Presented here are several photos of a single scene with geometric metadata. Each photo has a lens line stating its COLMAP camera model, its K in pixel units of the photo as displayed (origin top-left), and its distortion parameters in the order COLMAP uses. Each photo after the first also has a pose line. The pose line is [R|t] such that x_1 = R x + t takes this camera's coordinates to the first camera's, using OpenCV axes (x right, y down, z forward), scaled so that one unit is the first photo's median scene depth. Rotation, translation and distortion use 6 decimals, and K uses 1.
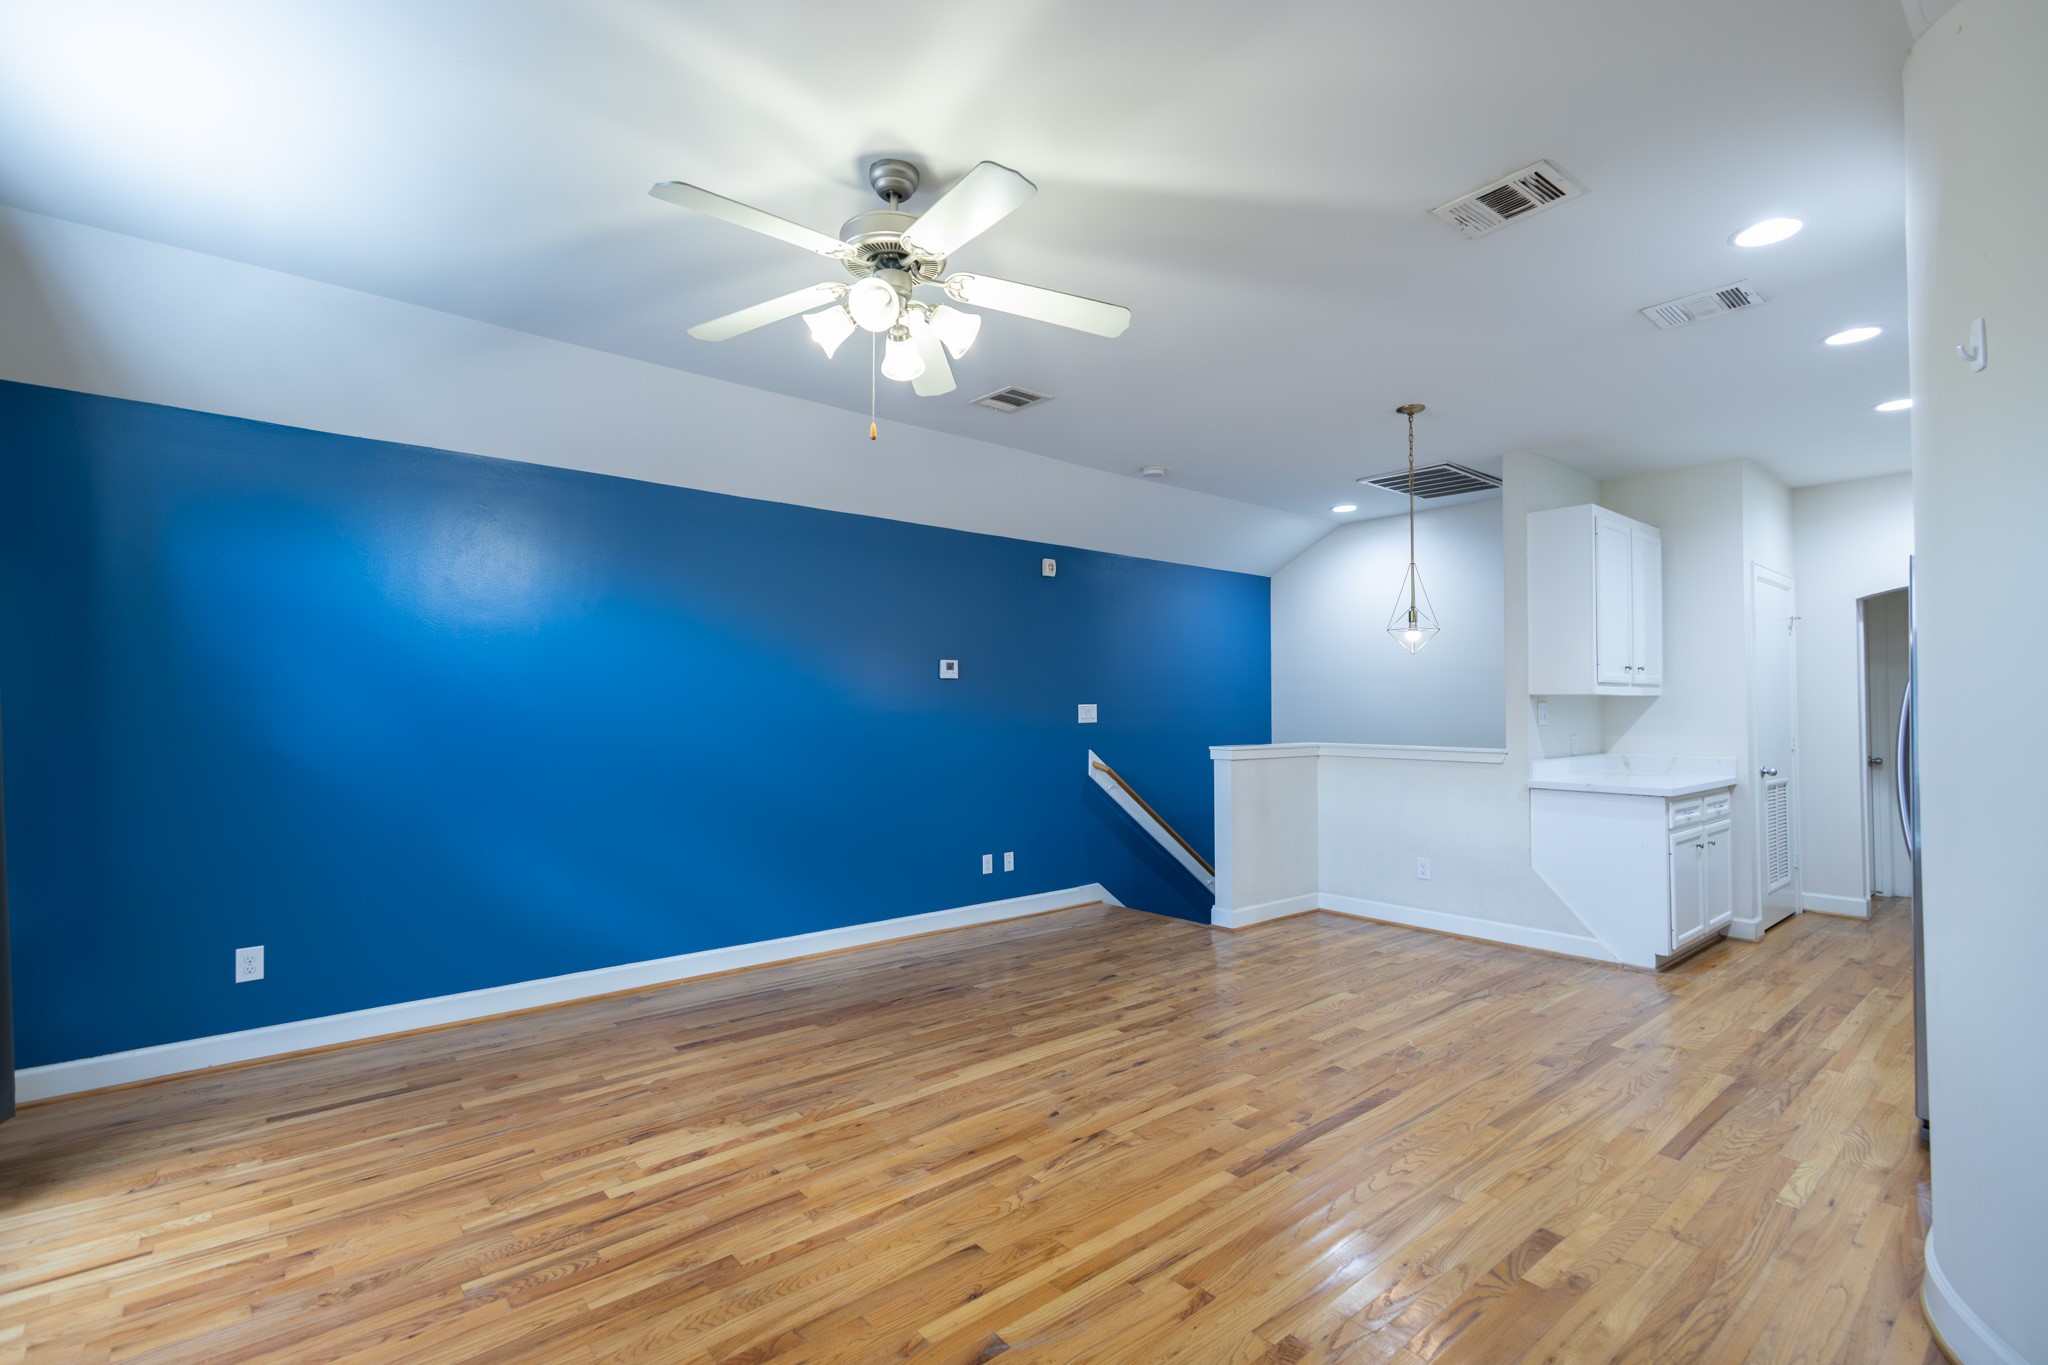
lens RADIAL K [[937.2, 0, 1029.1], [0, 937.2, 681.2], [0, 0, 1]] dist [0.013695, -0.005006]
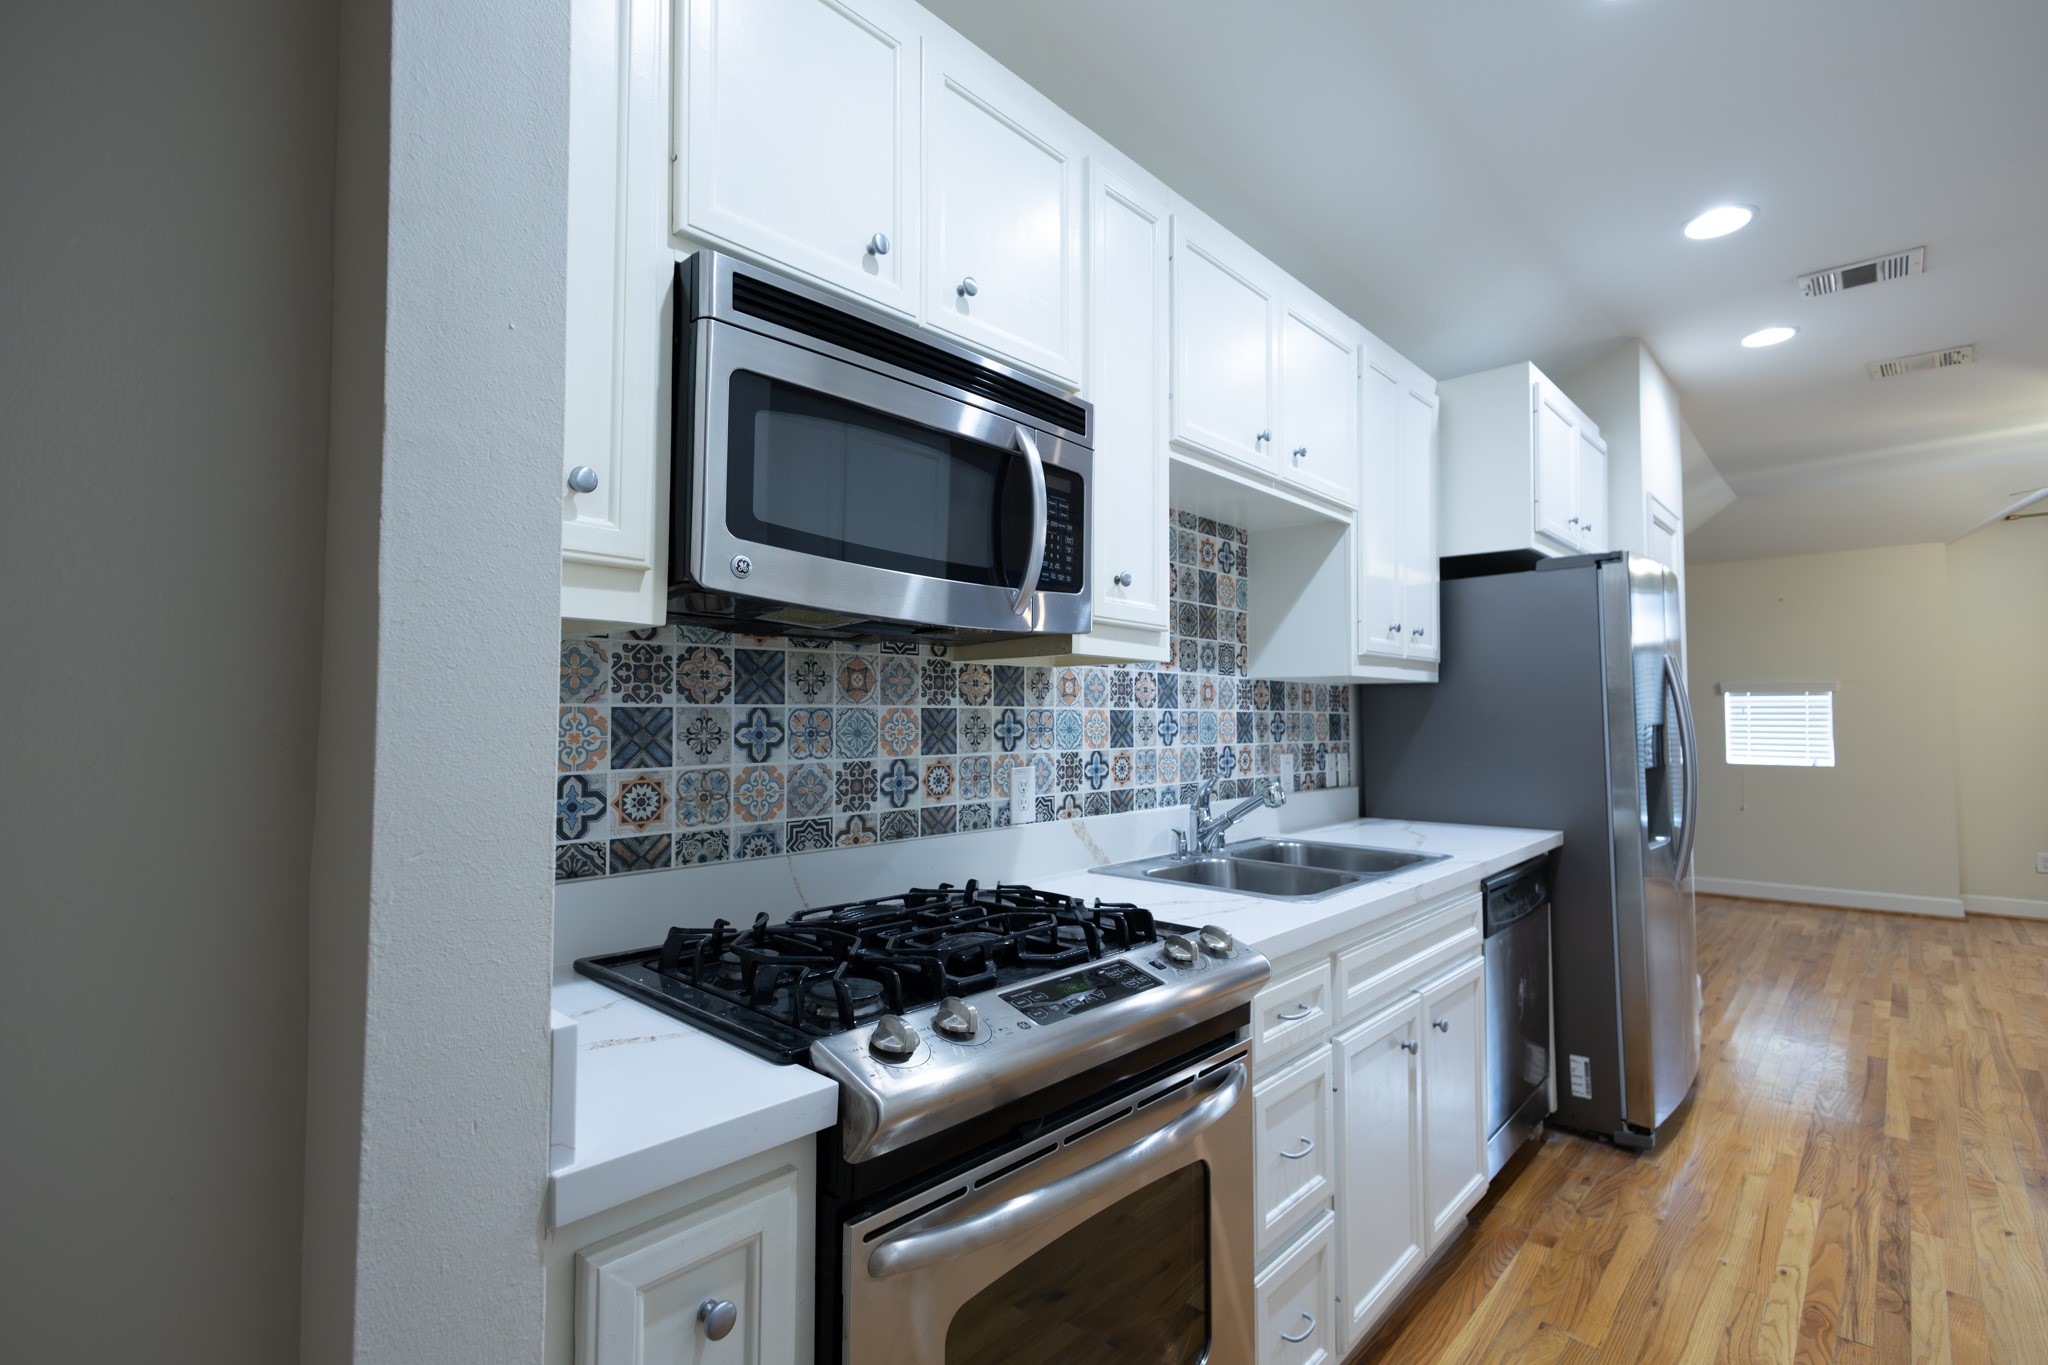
lens RADIAL K [[937.2, 0, 1020.5], [0, 937.2, 684.1], [0, 0, 1]] dist [0.013695, -0.005006]
pose [[-0.993902, -0.001080, -0.110258, 1.259469], [0.006431, 0.997682, -0.067751, 0.048937], [0.110075, -0.068047, -0.991591, 1.389067]]
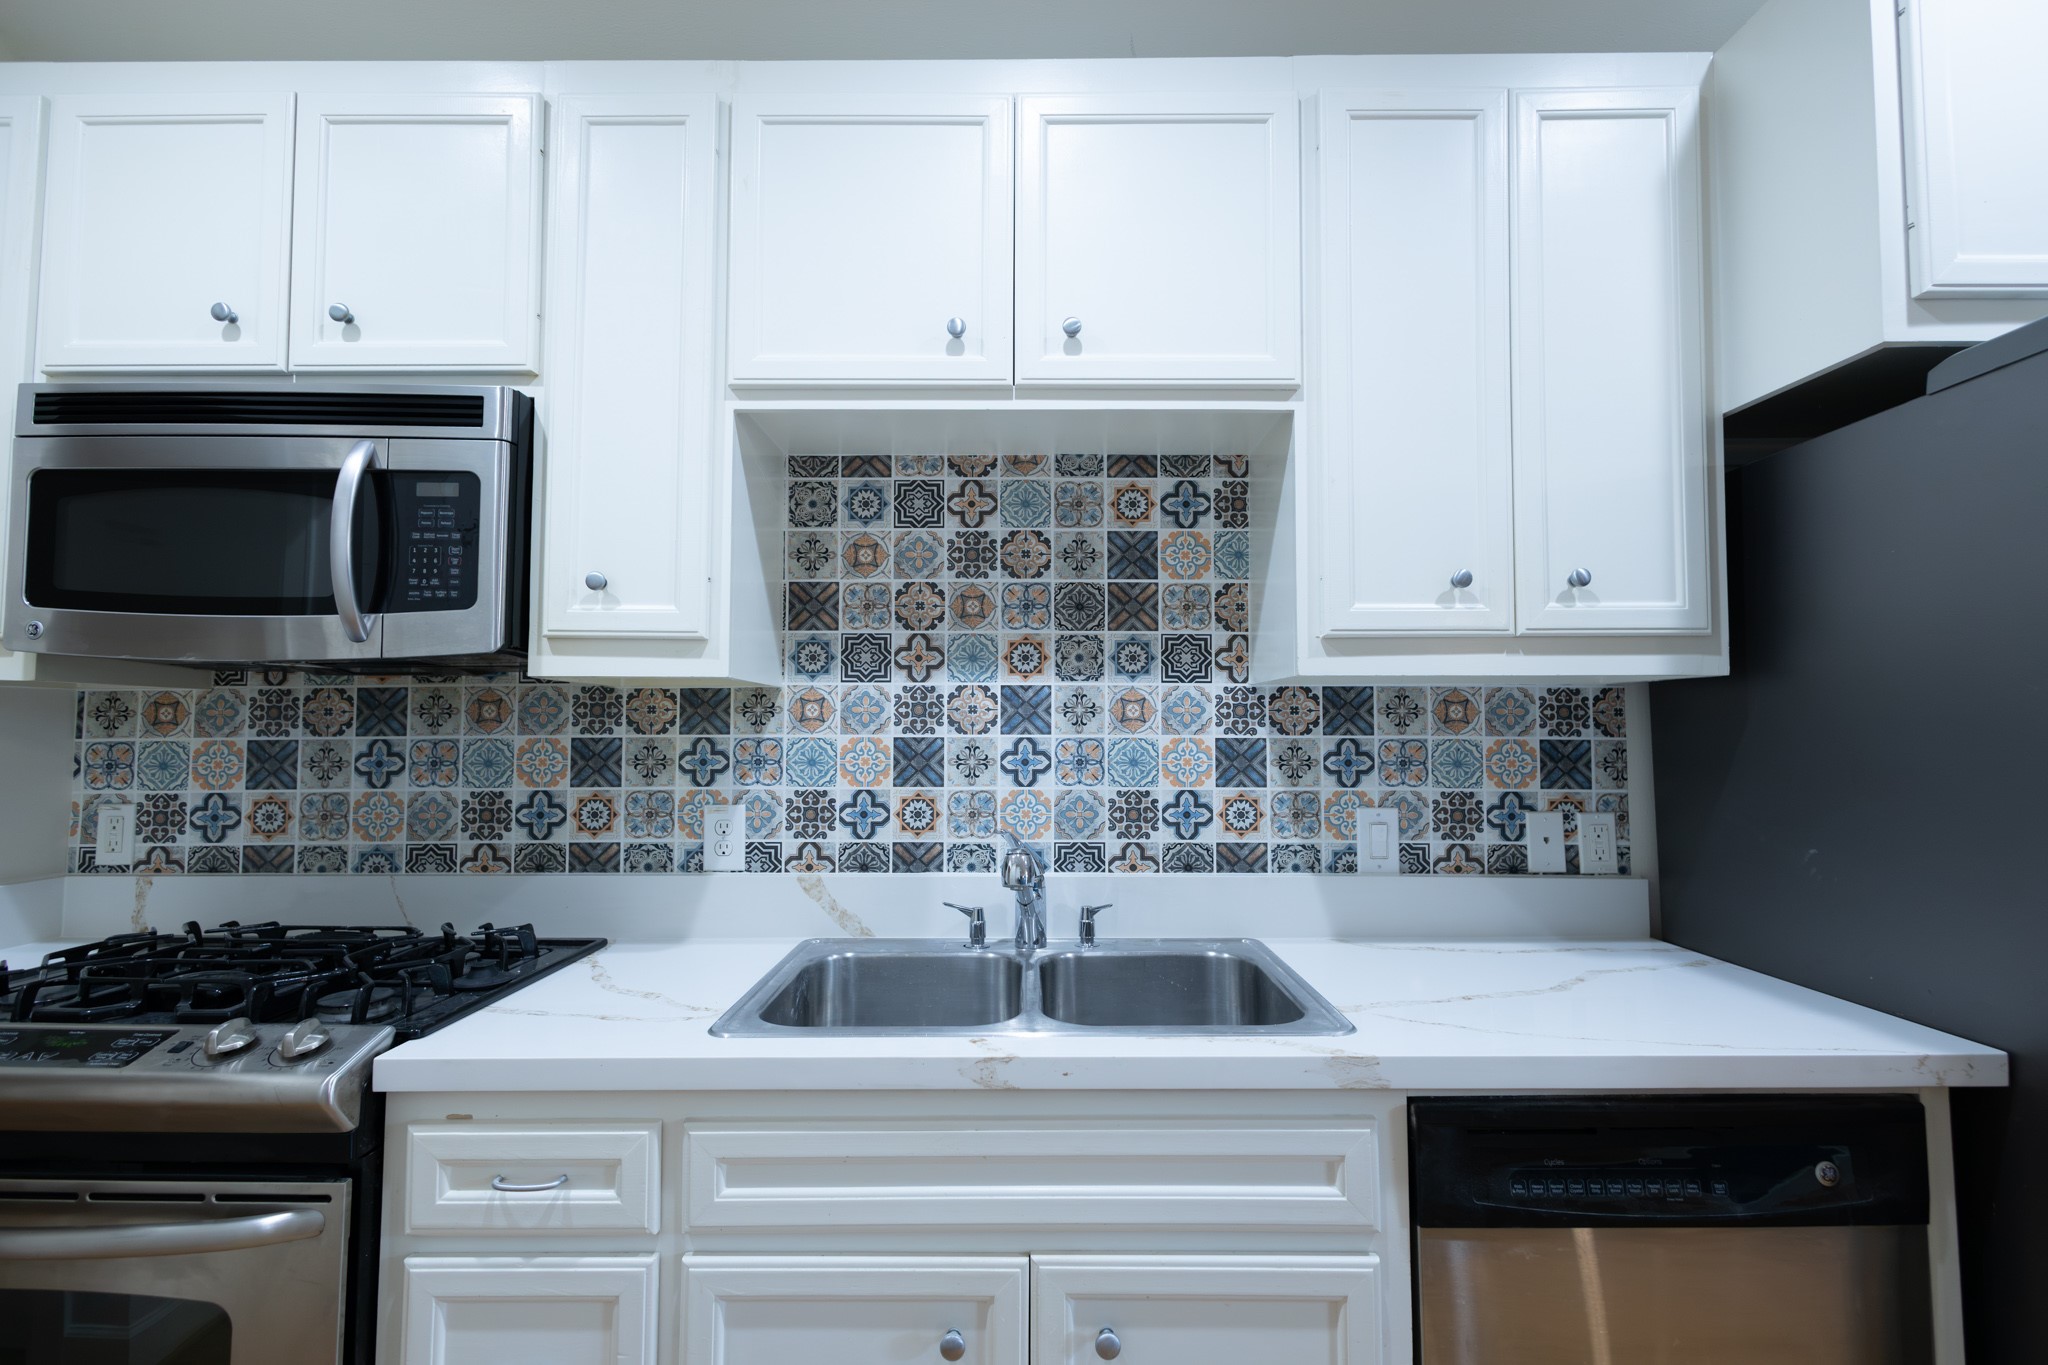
lens RADIAL K [[937.2, 0, 1013.2], [0, 937.2, 685.4], [0, 0, 1]] dist [0.013695, -0.005006]
pose [[-0.754879, 0.035624, 0.654896, 0.838194], [-0.017902, 0.997033, -0.074870, 0.034896], [-0.655620, -0.068242, -0.752001, 1.141685]]
